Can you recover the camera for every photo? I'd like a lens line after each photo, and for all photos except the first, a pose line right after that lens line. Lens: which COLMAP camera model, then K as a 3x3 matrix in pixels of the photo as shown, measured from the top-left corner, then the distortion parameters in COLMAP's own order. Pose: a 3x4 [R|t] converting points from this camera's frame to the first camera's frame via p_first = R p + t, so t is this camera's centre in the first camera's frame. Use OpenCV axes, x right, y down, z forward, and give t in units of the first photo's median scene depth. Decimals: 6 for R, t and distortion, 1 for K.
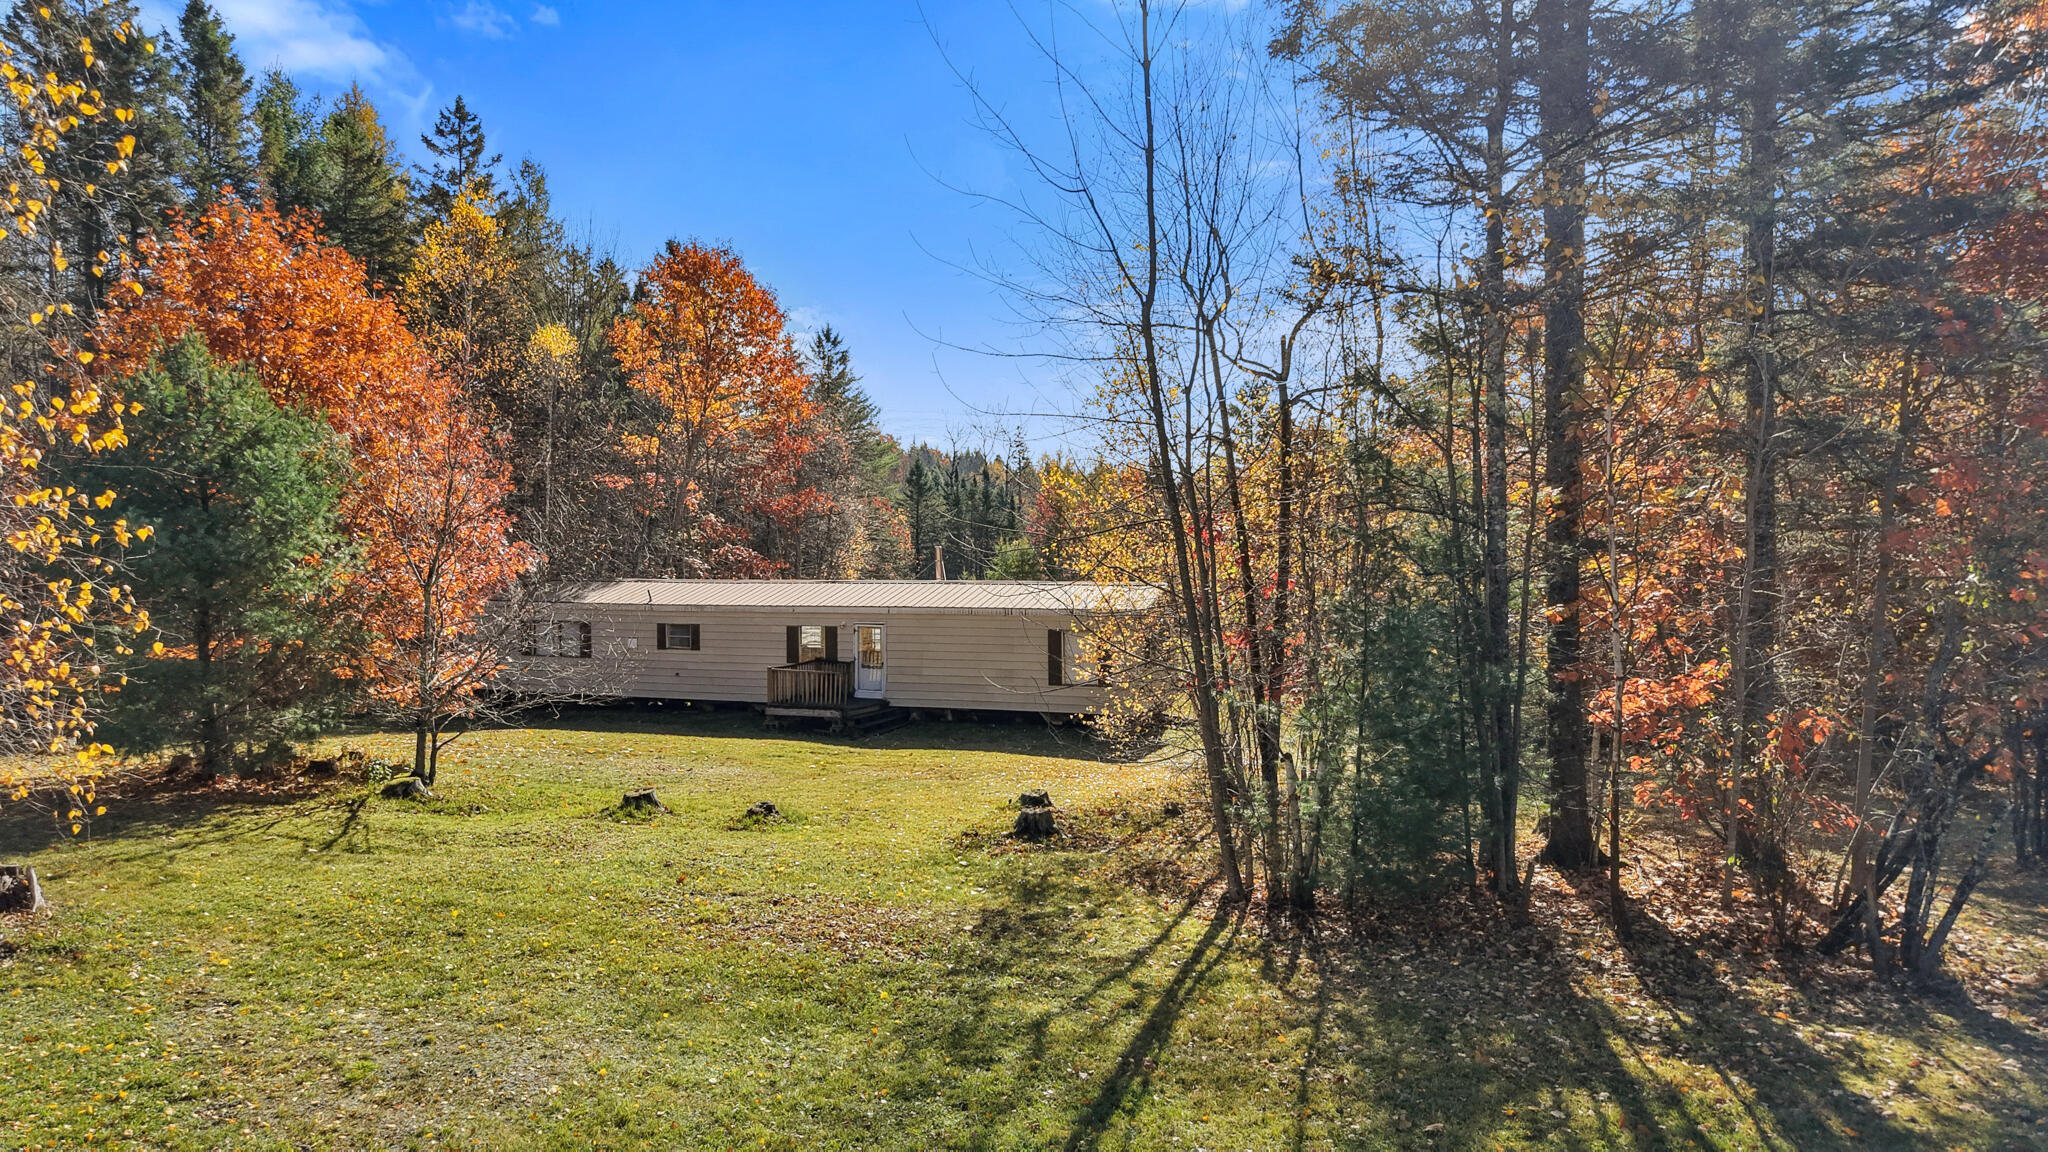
lens RADIAL K [[1417.6, 0, 1024.0], [0, 1417.6, 576.0], [0, 0, 1]] dist [0.008231, 0.000242]
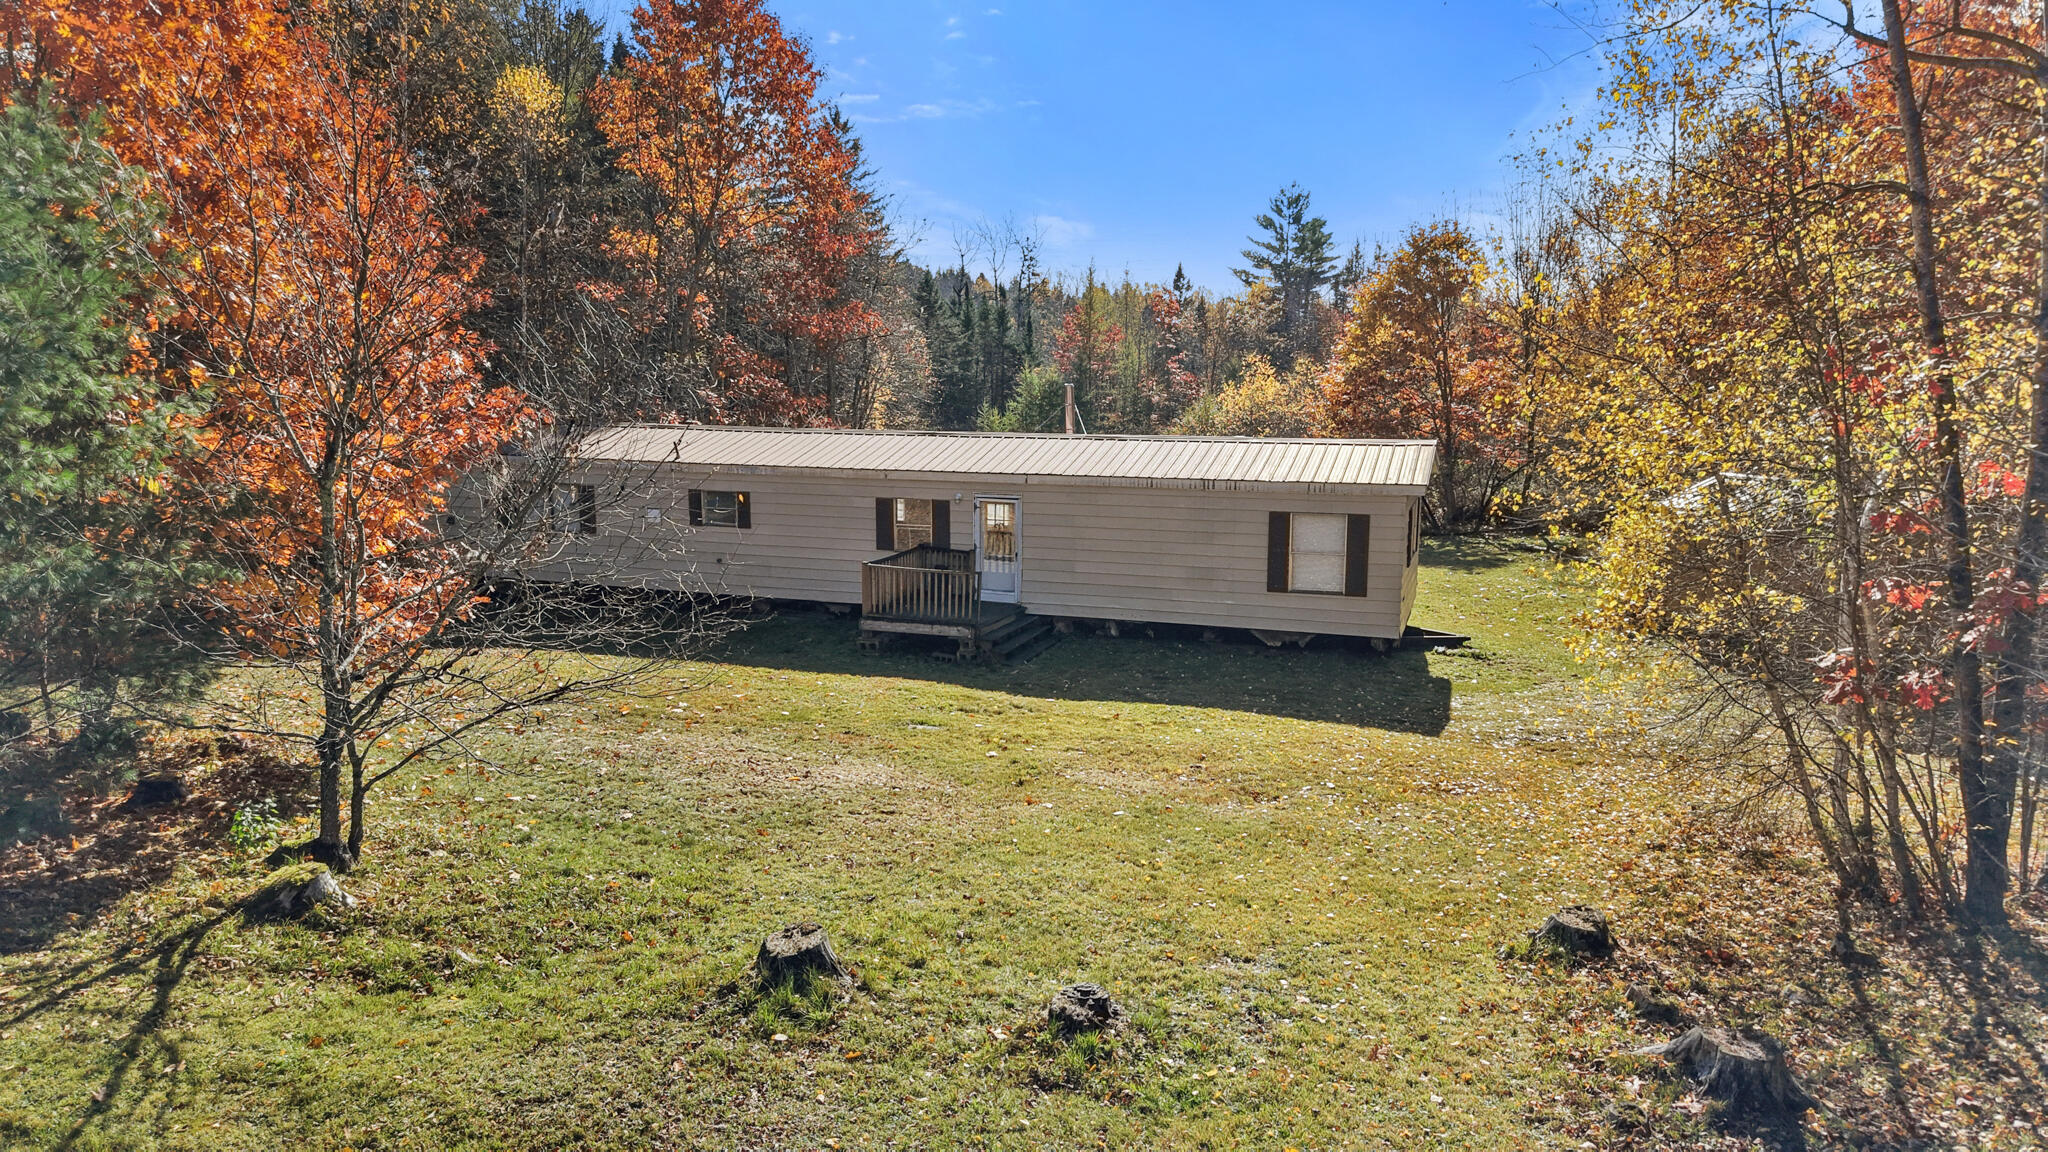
lens RADIAL K [[1420.5, 0, 1024.0], [0, 1420.5, 576.0], [0, 0, 1]] dist [0.041035, -0.000716]
pose [[0.999717, 0.007954, 0.022438, -0.105223], [-0.010665, 0.992297, 0.123418, -0.013882], [-0.021284, -0.123622, 0.992101, 0.276904]]
